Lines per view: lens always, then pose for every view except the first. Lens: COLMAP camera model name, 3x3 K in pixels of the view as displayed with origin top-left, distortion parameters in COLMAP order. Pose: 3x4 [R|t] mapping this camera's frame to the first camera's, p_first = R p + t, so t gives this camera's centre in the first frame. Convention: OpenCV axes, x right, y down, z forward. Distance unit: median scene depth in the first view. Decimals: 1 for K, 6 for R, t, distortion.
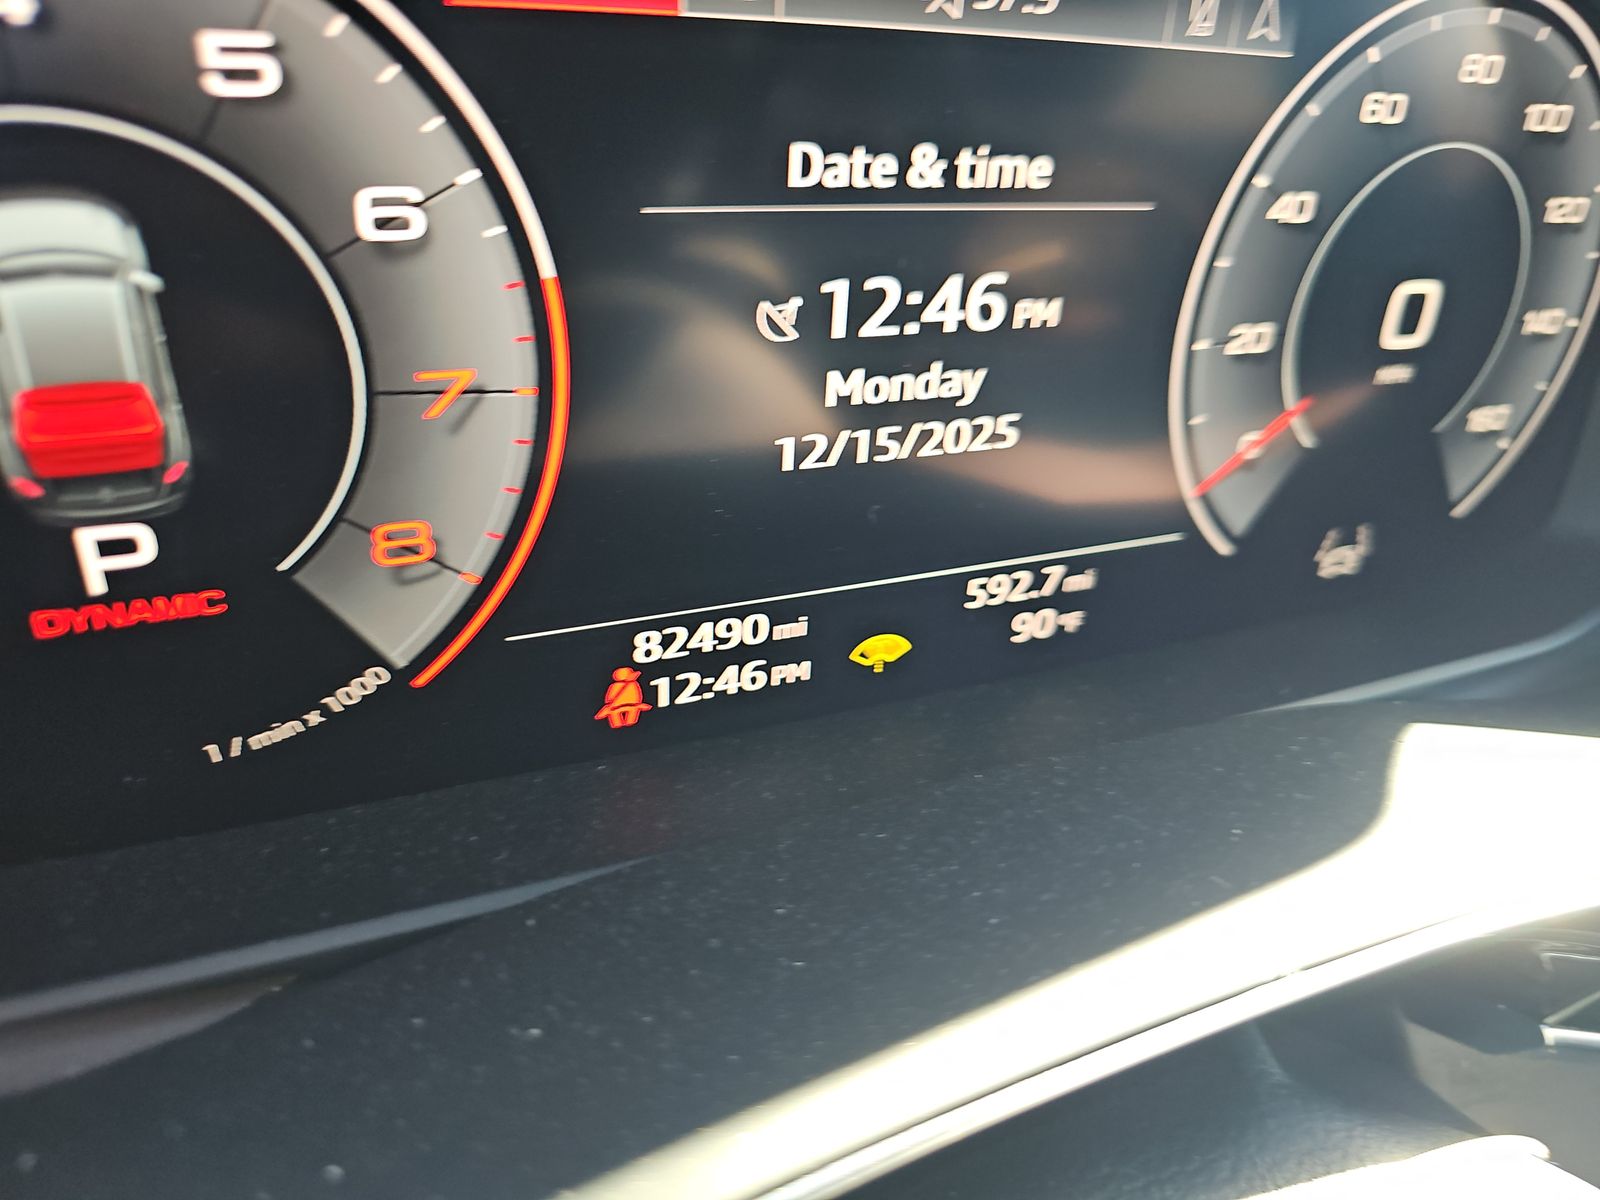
lens RADIAL K [[1115.6, 0, 807.9], [0, 1115.6, 584.0], [0, 0, 1]] dist [0.035334, -0.013378]
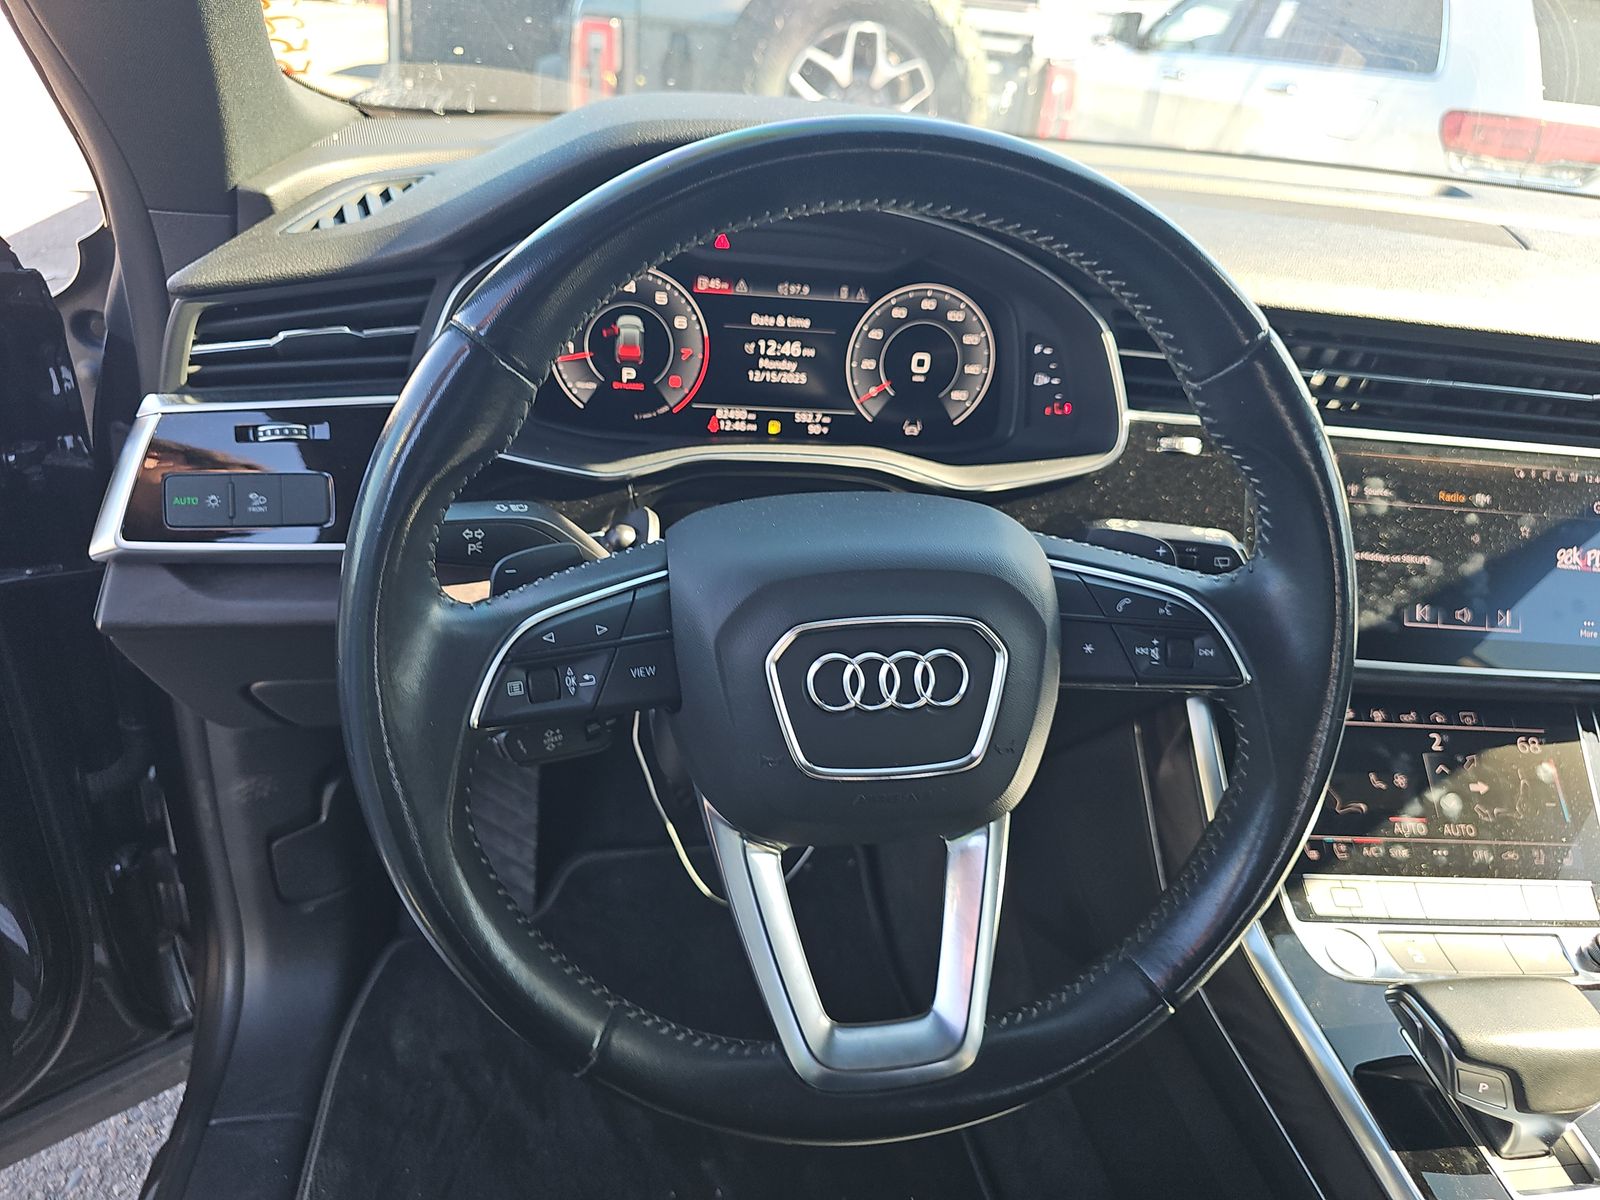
lens RADIAL K [[1115.6, 0, 792.2], [0, 1115.6, 609.7], [0, 0, 1]] dist [0.035334, -0.013378]
pose [[0.956105, 0.126847, -0.264145, 1.498018], [-0.147936, 0.987085, -0.061459, 1.109977], [0.252937, 0.097838, 0.962523, -3.390229]]
